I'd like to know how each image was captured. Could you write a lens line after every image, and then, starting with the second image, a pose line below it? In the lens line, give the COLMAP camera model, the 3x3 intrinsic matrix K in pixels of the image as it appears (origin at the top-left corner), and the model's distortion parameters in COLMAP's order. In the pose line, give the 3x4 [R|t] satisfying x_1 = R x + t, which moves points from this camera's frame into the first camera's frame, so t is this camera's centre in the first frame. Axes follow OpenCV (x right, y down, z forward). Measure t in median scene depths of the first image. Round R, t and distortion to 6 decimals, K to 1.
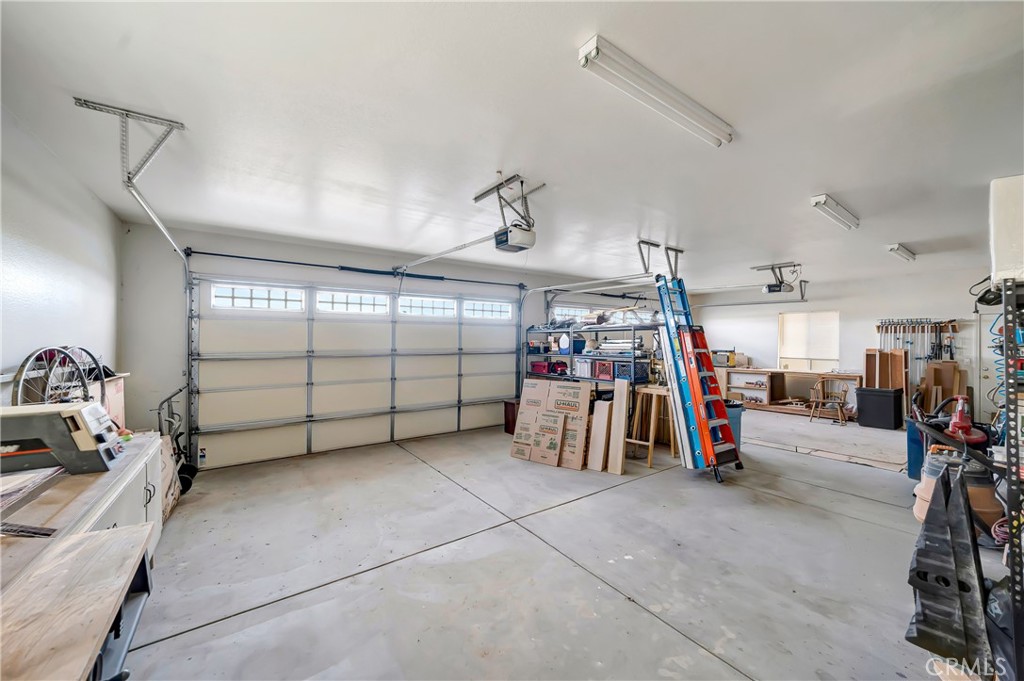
lens RADIAL K [[370.2, 0, 524.3], [0, 370.2, 329.4], [0, 0, 1]] dist [0.000254, 0.000010]
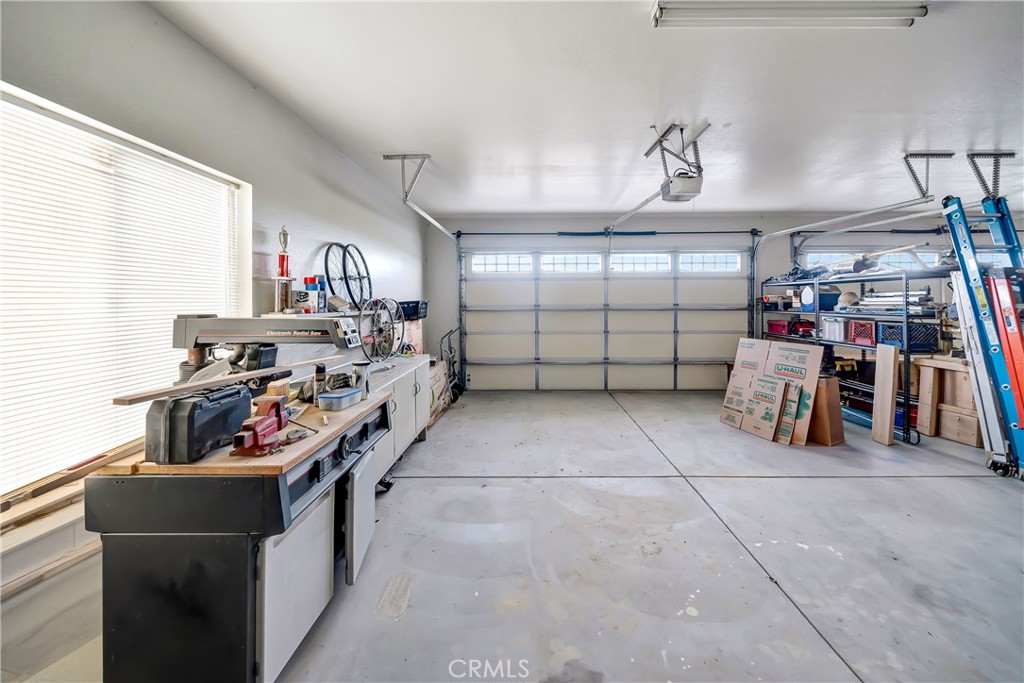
lens RADIAL K [[380.8, 0, 536.7], [0, 380.8, 284.5], [0, 0, 1]] dist [0.000821, 0.000084]
pose [[0.824596, -0.026519, -0.565101, 0.125248], [0.023088, 0.999646, -0.013221, 0.007884], [0.565251, -0.002145, 0.824916, -0.024509]]
